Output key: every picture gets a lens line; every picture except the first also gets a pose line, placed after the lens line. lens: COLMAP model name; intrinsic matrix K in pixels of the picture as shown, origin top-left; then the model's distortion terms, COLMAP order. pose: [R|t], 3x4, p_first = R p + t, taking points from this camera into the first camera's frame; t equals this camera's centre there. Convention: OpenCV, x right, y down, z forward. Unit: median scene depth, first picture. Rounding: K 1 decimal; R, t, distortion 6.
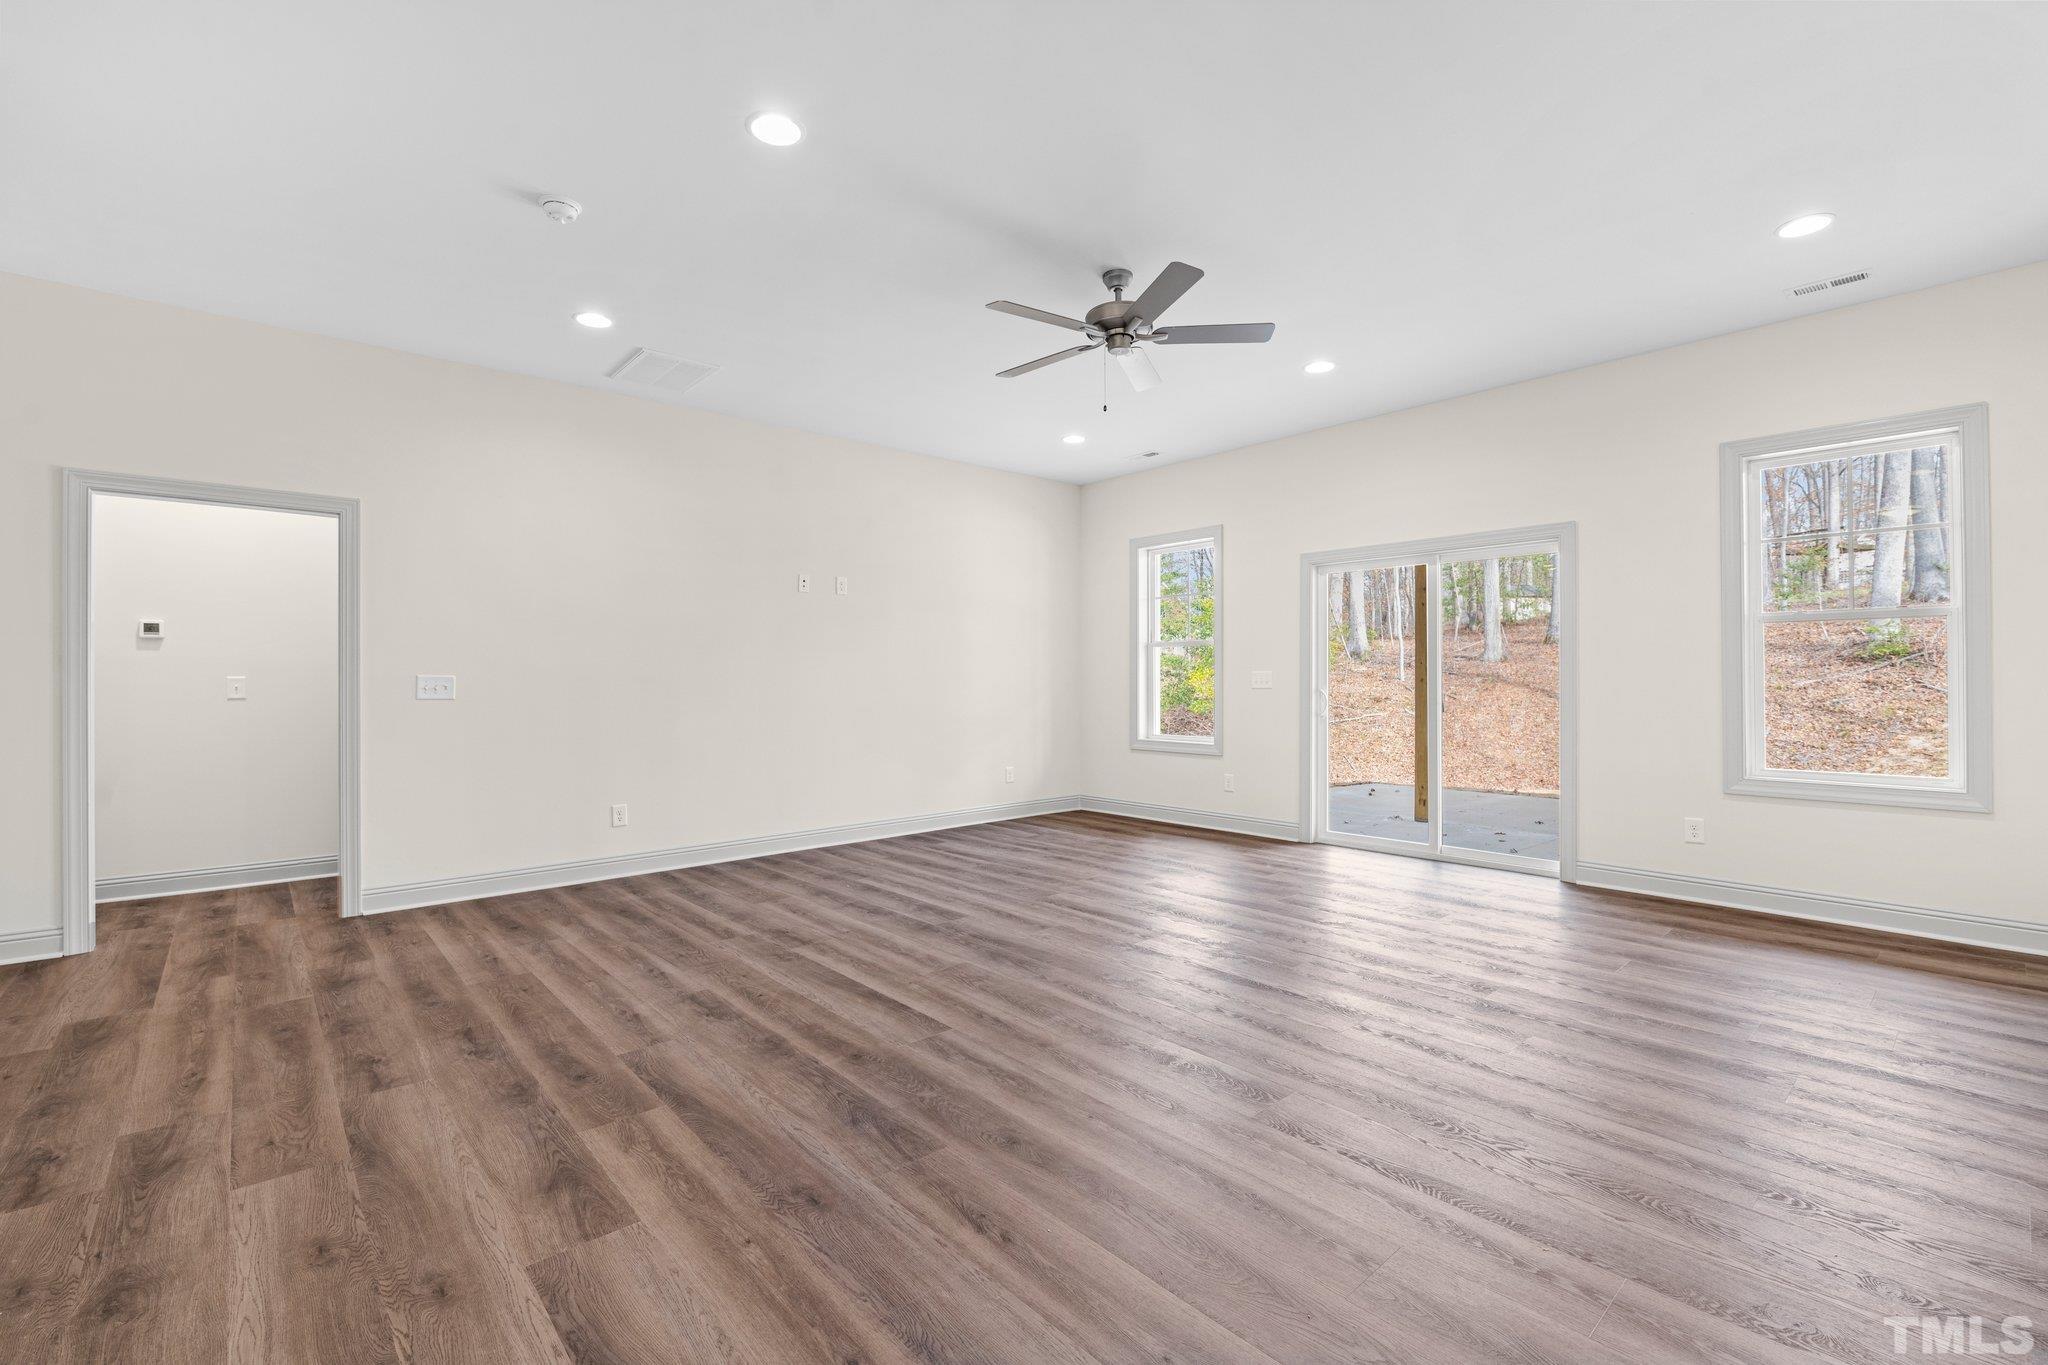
lens RADIAL K [[882.0, 0, 1021.3], [0, 882.0, 675.6], [0, 0, 1]] dist [-0.002124, -0.006962]
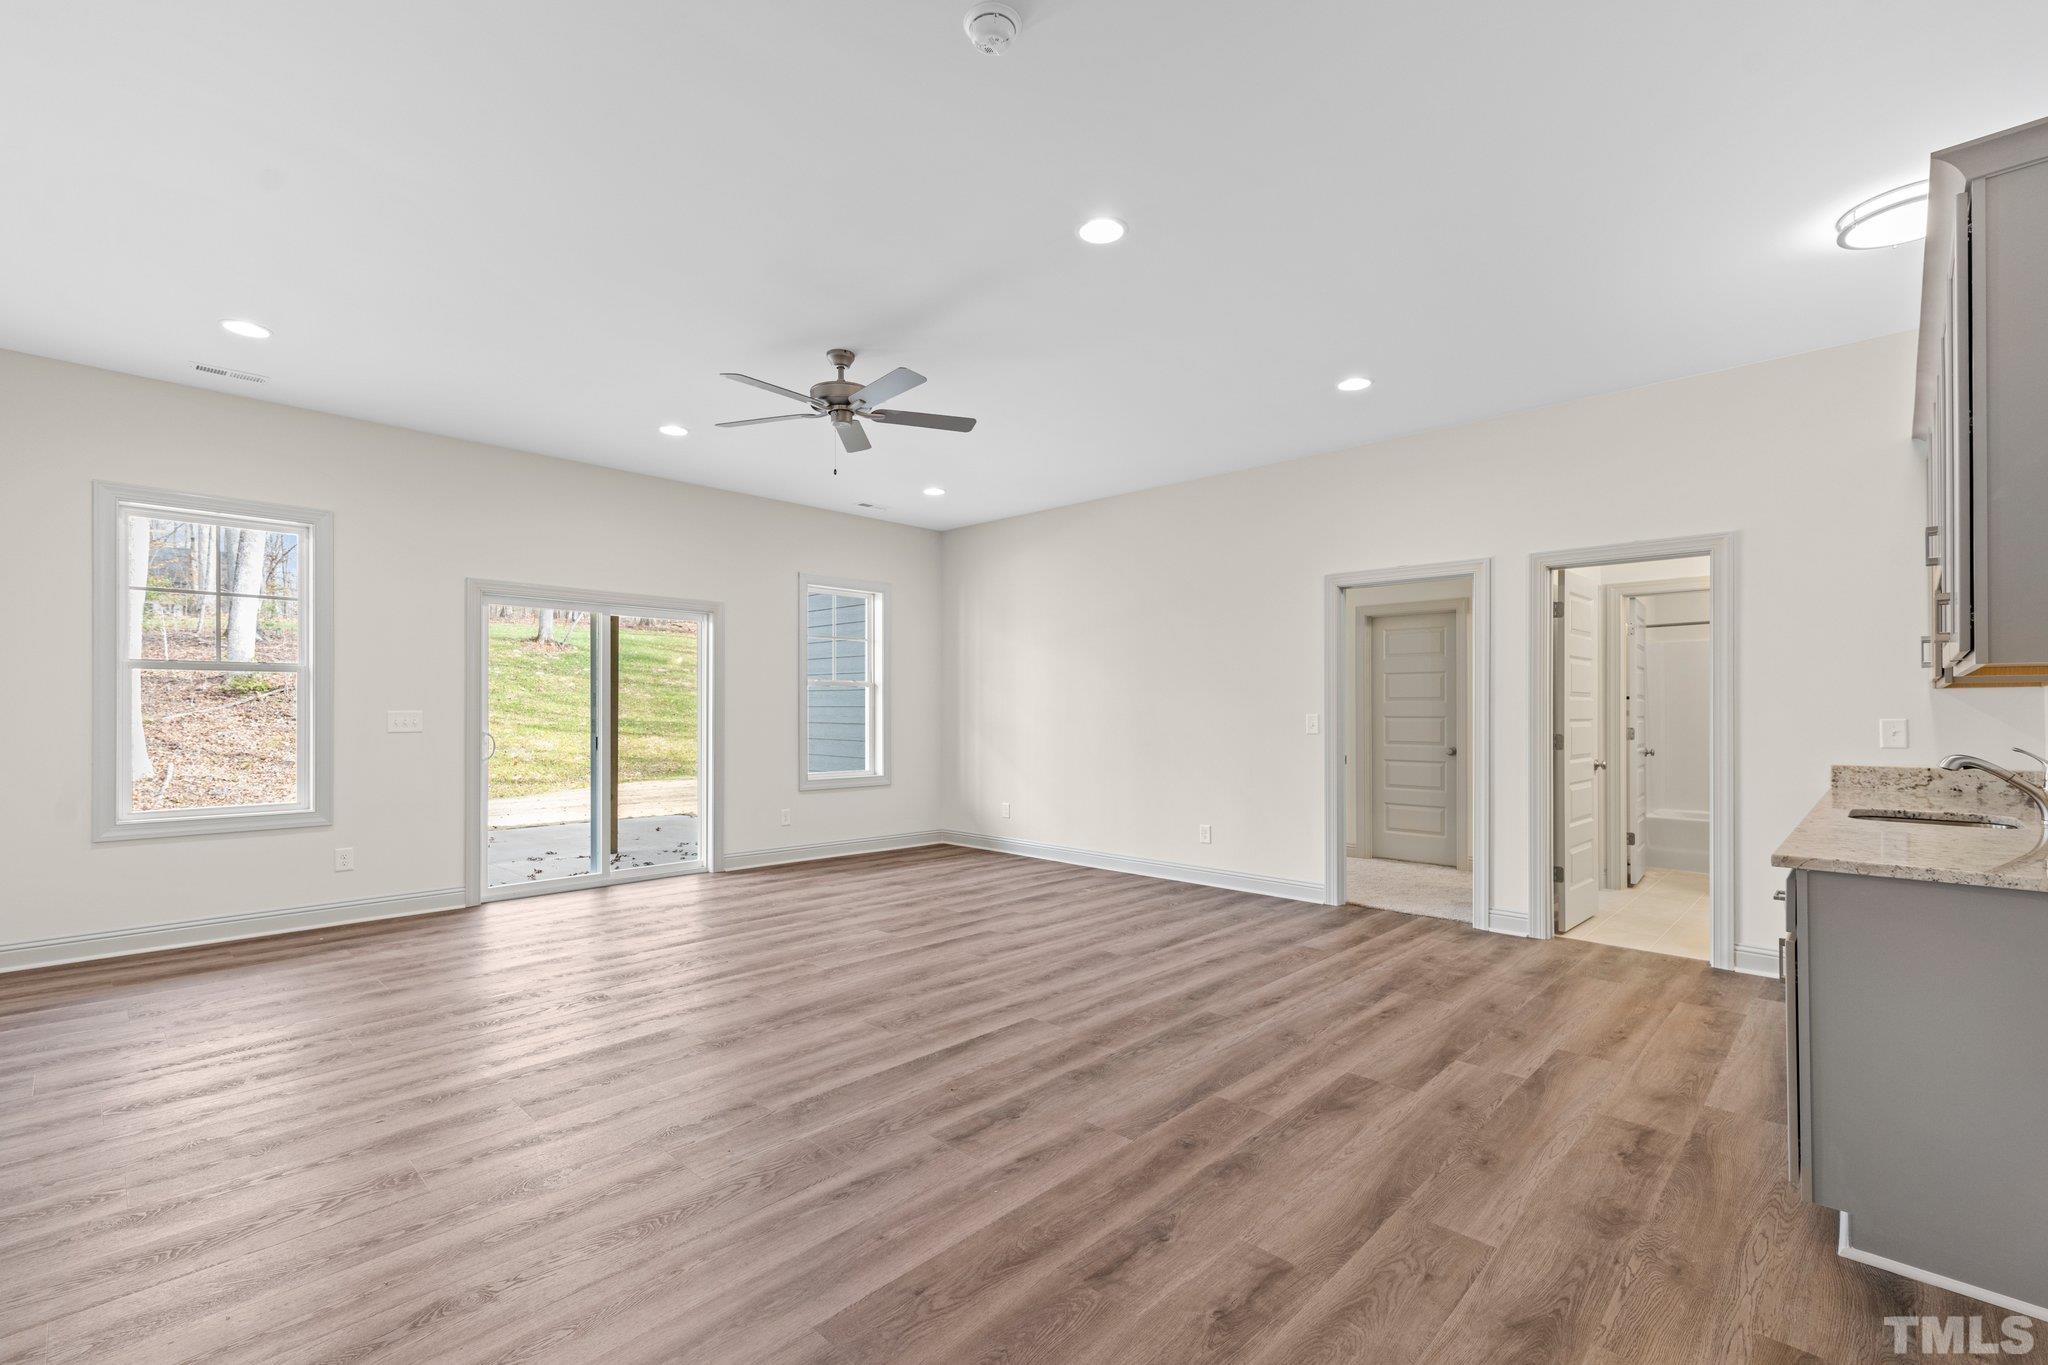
lens RADIAL K [[895.6, 0, 1021.7], [0, 895.6, 689.2], [0, 0, 1]] dist [0.002985, 0.000120]
pose [[-0.080873, 0.024921, 0.996413, -1.344448], [-0.004649, 0.999667, -0.025380, -0.015660], [-0.996714, -0.006685, -0.080731, 1.150432]]
